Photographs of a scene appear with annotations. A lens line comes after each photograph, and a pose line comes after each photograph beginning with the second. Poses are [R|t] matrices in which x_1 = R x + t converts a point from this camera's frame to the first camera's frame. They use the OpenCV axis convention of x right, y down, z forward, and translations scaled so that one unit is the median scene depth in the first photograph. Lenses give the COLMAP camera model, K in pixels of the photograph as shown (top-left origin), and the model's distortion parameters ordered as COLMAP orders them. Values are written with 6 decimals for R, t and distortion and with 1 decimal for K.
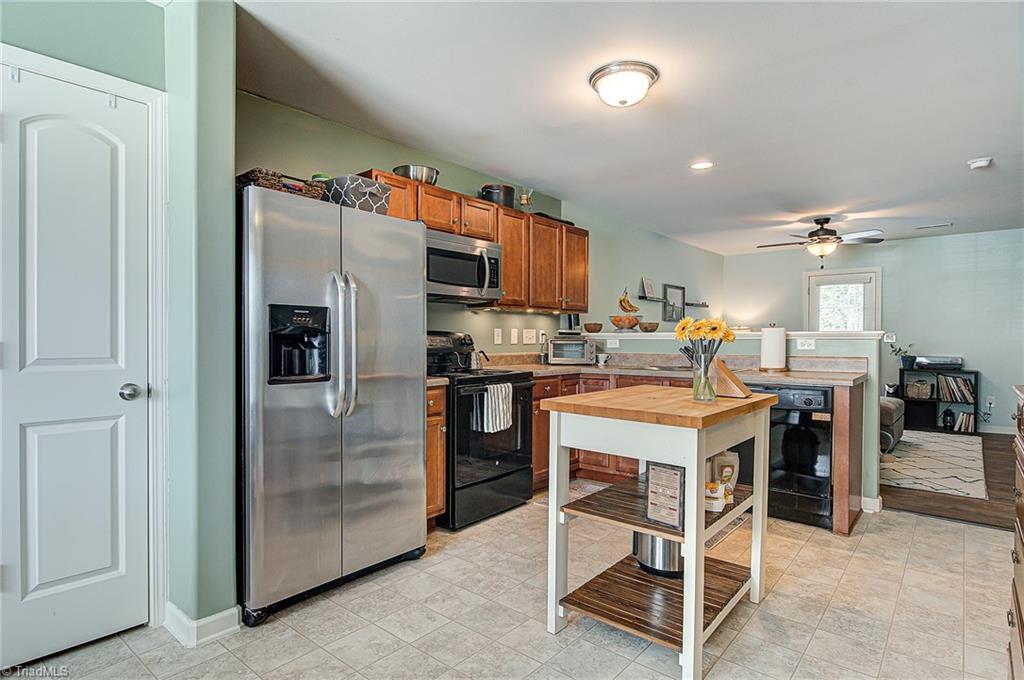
lens RADIAL K [[538.4, 0, 512.9], [0, 538.4, 341.4], [0, 0, 1]] dist [-0.000265, -0.000518]
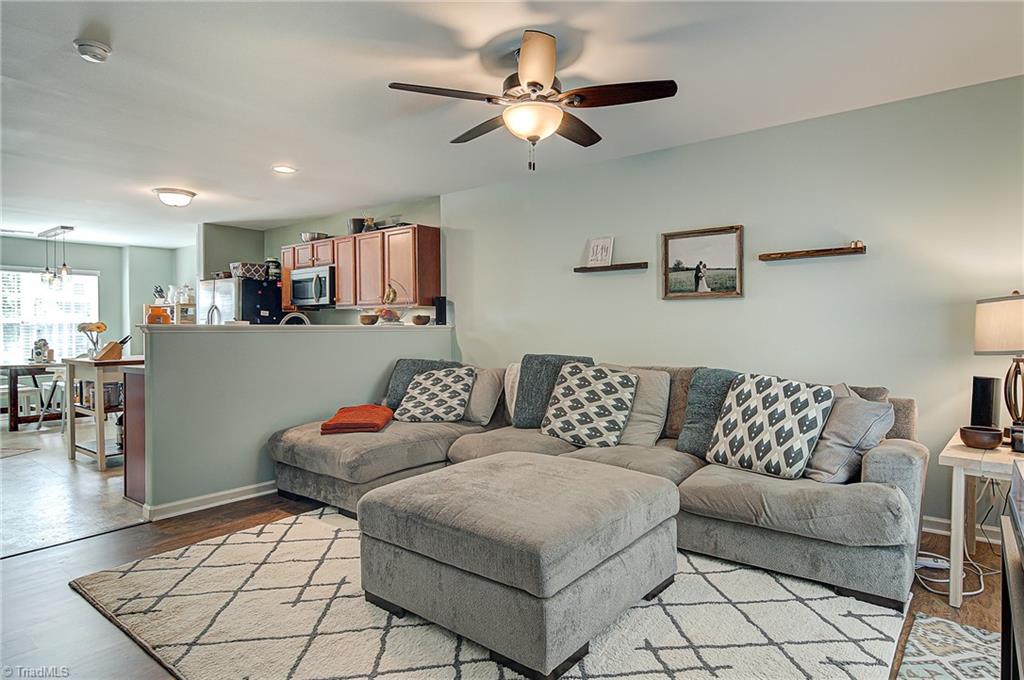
lens RADIAL K [[576.7, 0, 541.0], [0, 576.7, 333.4], [0, 0, 1]] dist [0.000232, -0.001091]
pose [[0.049094, 0.005866, -0.998777, 1.037150], [-0.004312, 0.999975, 0.005661, -0.006615], [0.998785, 0.004029, 0.049118, 0.992336]]
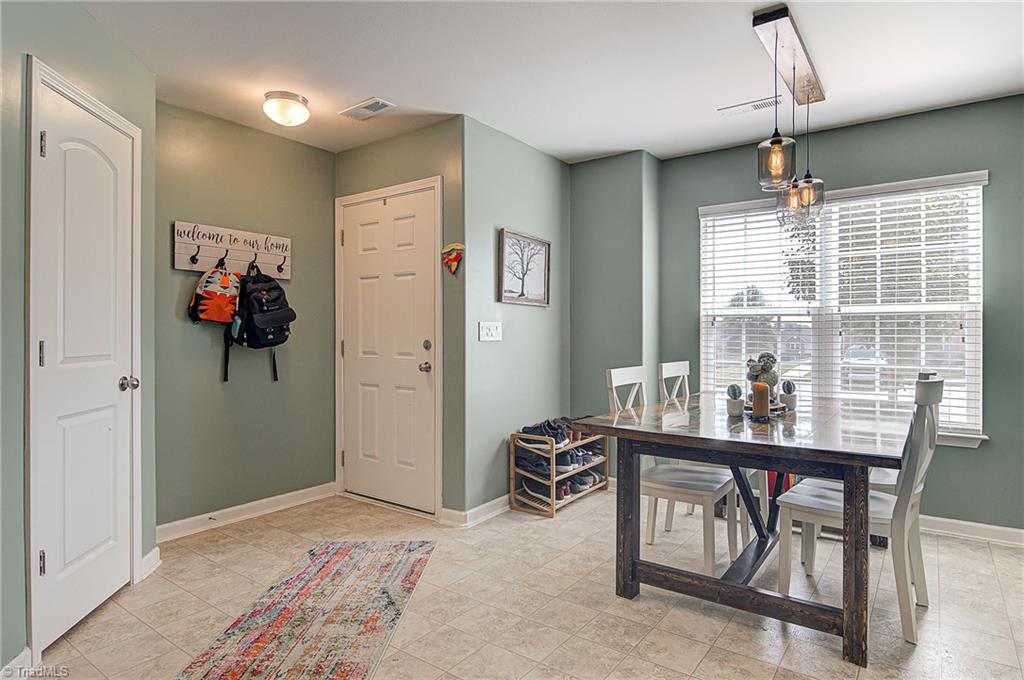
lens RADIAL K [[554.9, 0, 545.1], [0, 554.9, 334.8], [0, 0, 1]] dist [0.000803, 0.000352]
pose [[-0.995779, -0.003550, -0.091710, -0.043682], [-0.004400, 0.999949, 0.009077, -0.001345], [0.091673, 0.009442, -0.995744, 0.418624]]
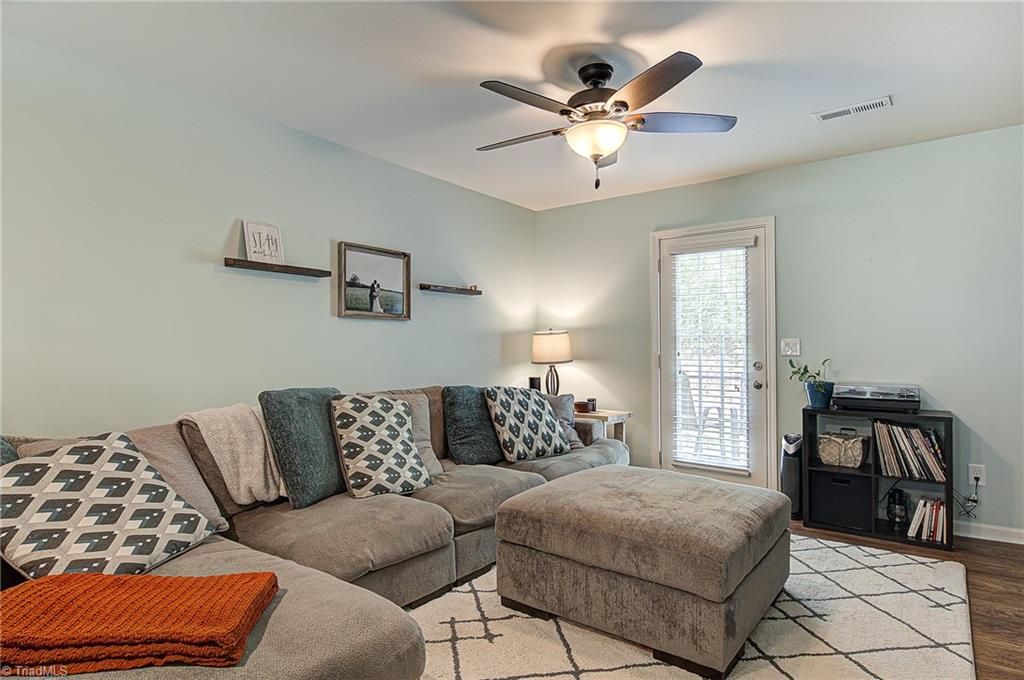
lens RADIAL K [[555.4, 0, 512.0], [0, 555.4, 340.0], [0, 0, 1]] dist [-0.001990, -0.001118]
pose [[0.998472, -0.007289, 0.054783, 0.484539], [0.008479, 0.999733, -0.021505, -0.005548], [-0.054612, 0.021937, 0.998267, 0.572133]]
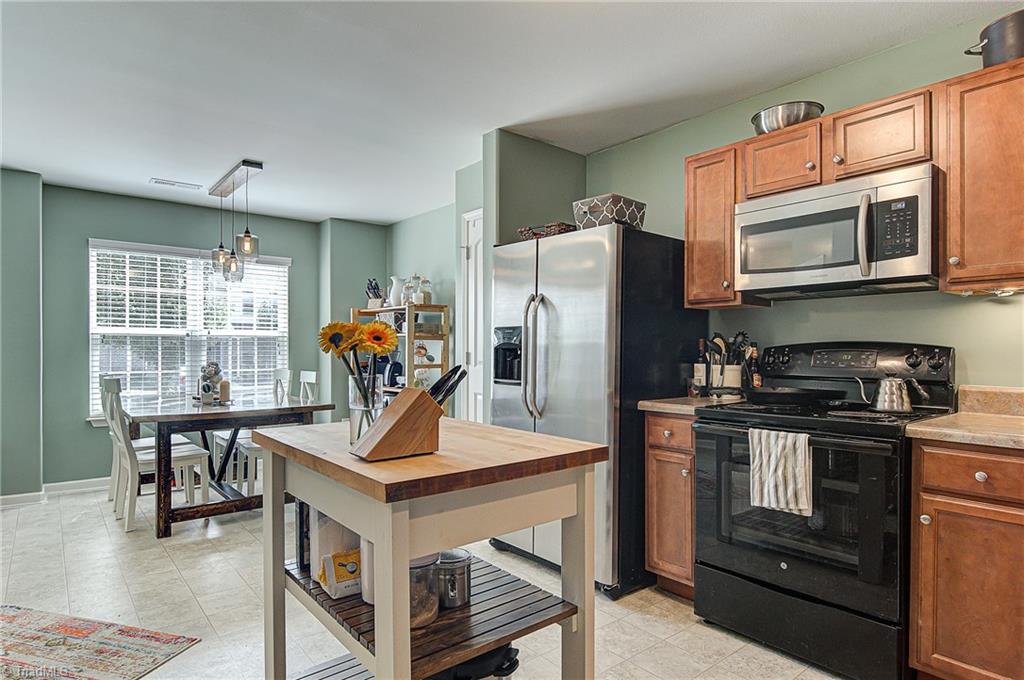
lens RADIAL K [[572.2, 0, 510.4], [0, 572.2, 354.0], [0, 0, 1]] dist [-0.000931, -0.003365]
pose [[-0.190339, 0.003718, -0.981711, 0.374039], [-0.012455, 0.999903, 0.006201, -0.003000], [0.981639, 0.013407, -0.190274, 0.480976]]
